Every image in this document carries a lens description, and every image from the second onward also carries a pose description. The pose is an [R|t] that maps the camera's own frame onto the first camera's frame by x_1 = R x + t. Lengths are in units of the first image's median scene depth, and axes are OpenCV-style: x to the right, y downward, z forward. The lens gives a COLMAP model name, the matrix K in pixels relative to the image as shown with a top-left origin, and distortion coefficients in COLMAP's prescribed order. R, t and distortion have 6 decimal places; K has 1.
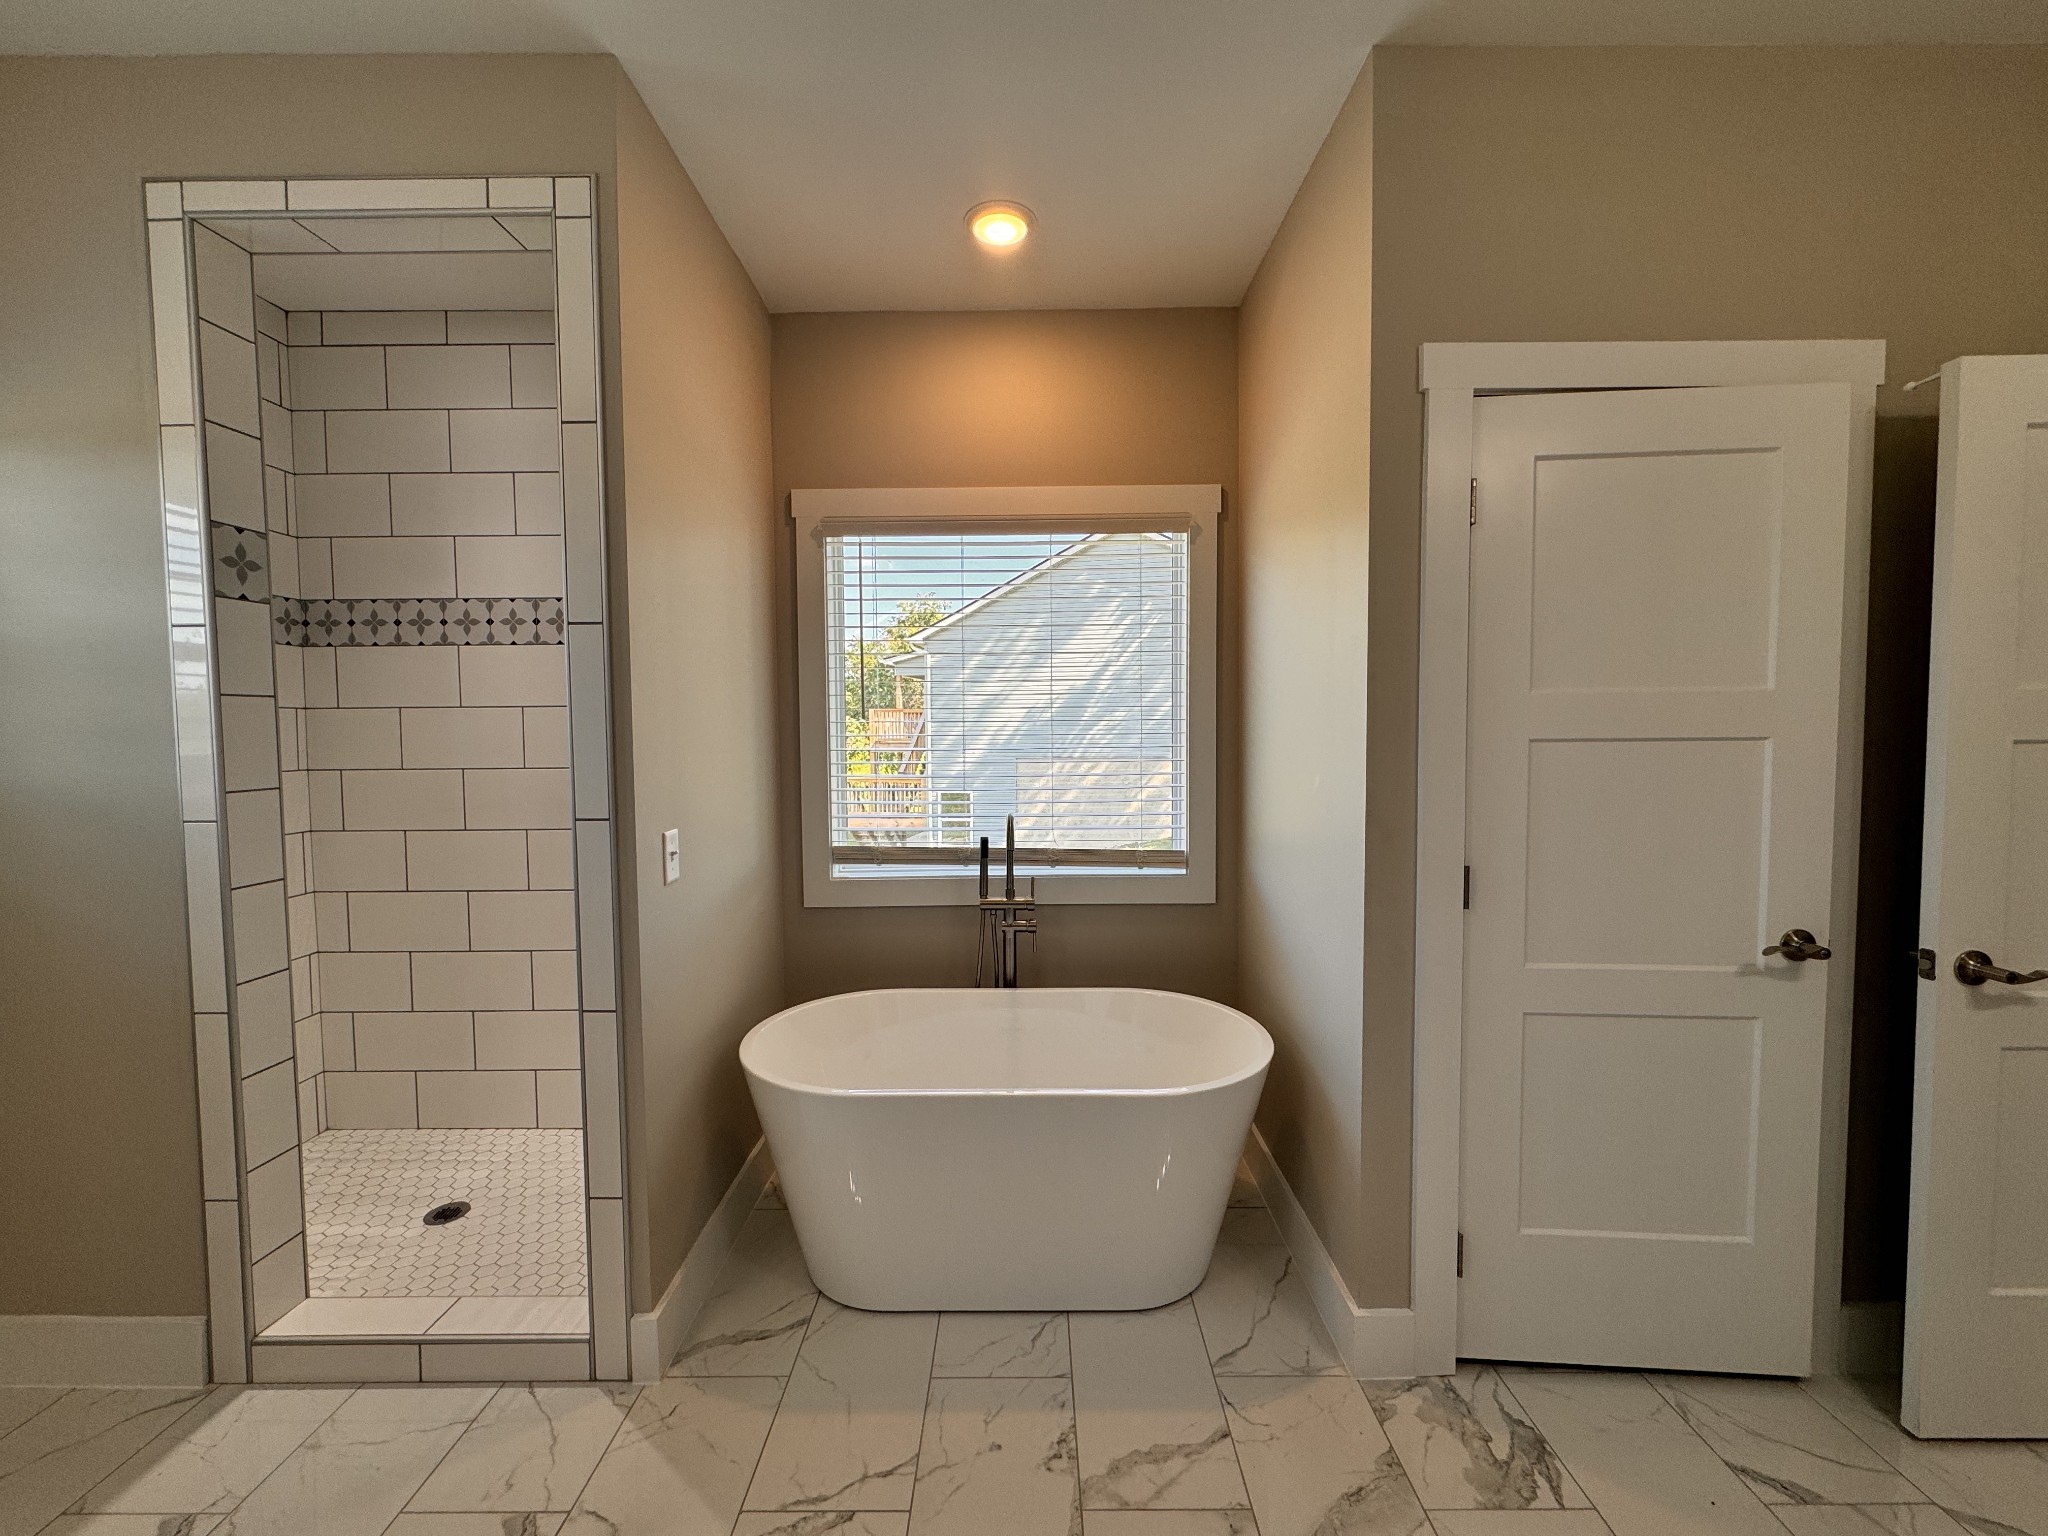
lens RADIAL K [[812.2, 0, 1024.0], [0, 812.2, 768.0], [0, 0, 1]] dist [-0.002114, 0.000592]
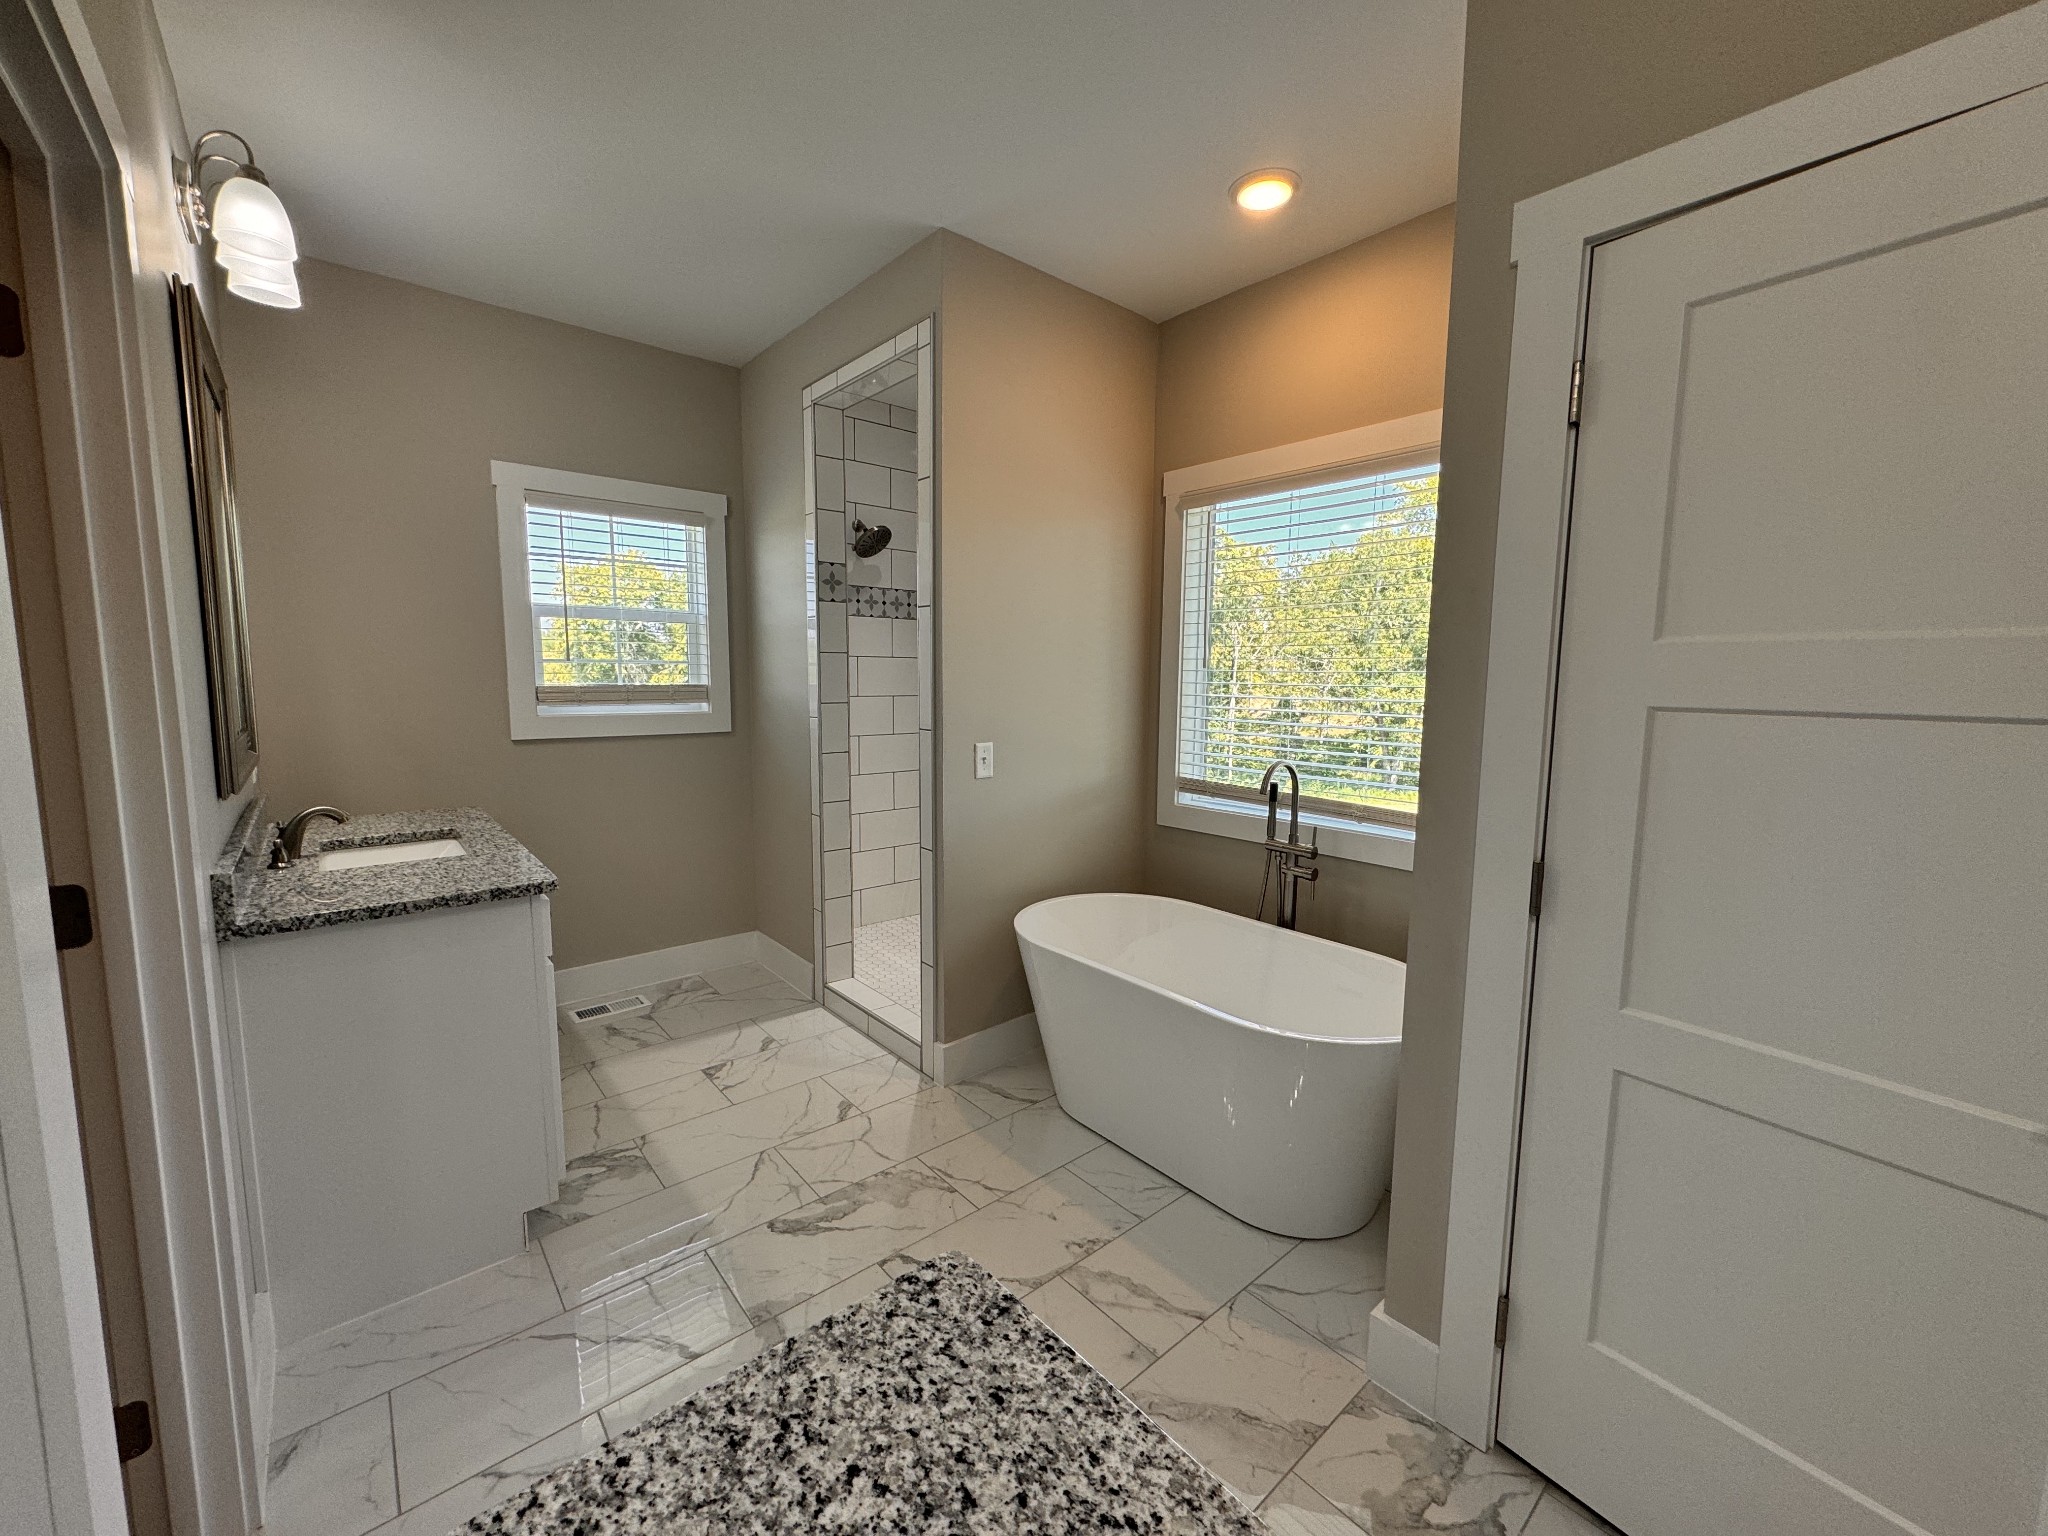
lens RADIAL K [[812.2, 0, 1024.0], [0, 812.2, 768.0], [0, 0, 1]] dist [-0.002114, 0.000592]
pose [[0.652042, 0.102934, -0.751163, 0.768390], [-0.052403, 0.994490, 0.090789, -0.016471], [0.756370, -0.019835, 0.653843, 0.091893]]
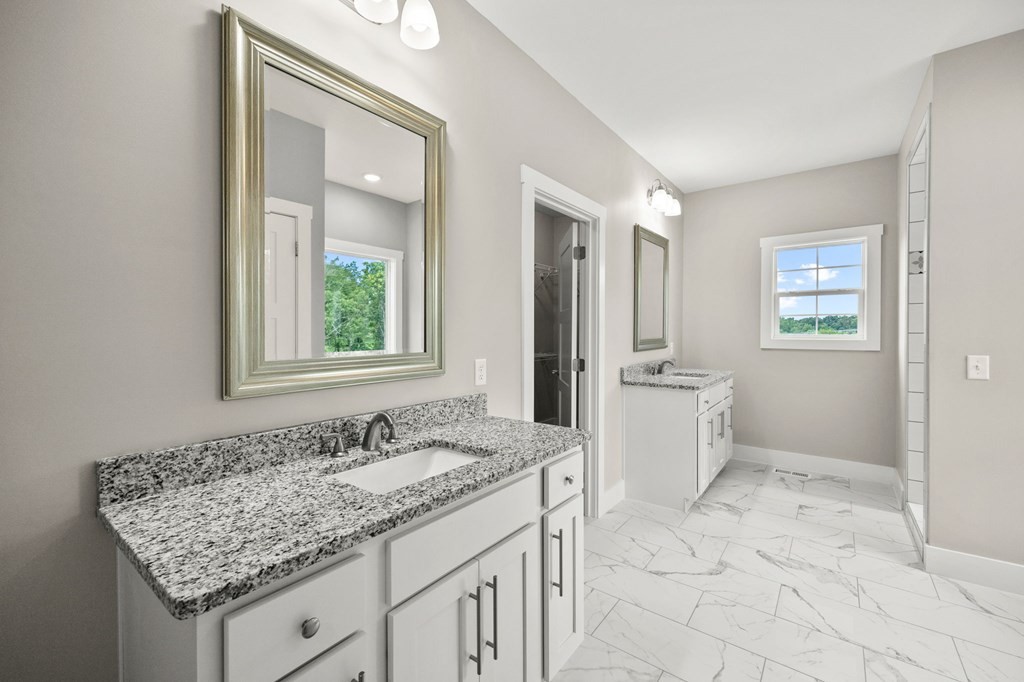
lens RADIAL K [[425.0, 0, 516.5], [0, 425.0, 334.1], [0, 0, 1]] dist [-0.000146, -0.000139]
pose [[-0.602676, 0.017765, -0.797788, 1.313664], [-0.029898, 0.998548, 0.044821, 0.004251], [0.797425, 0.050865, -0.601270, 0.731867]]
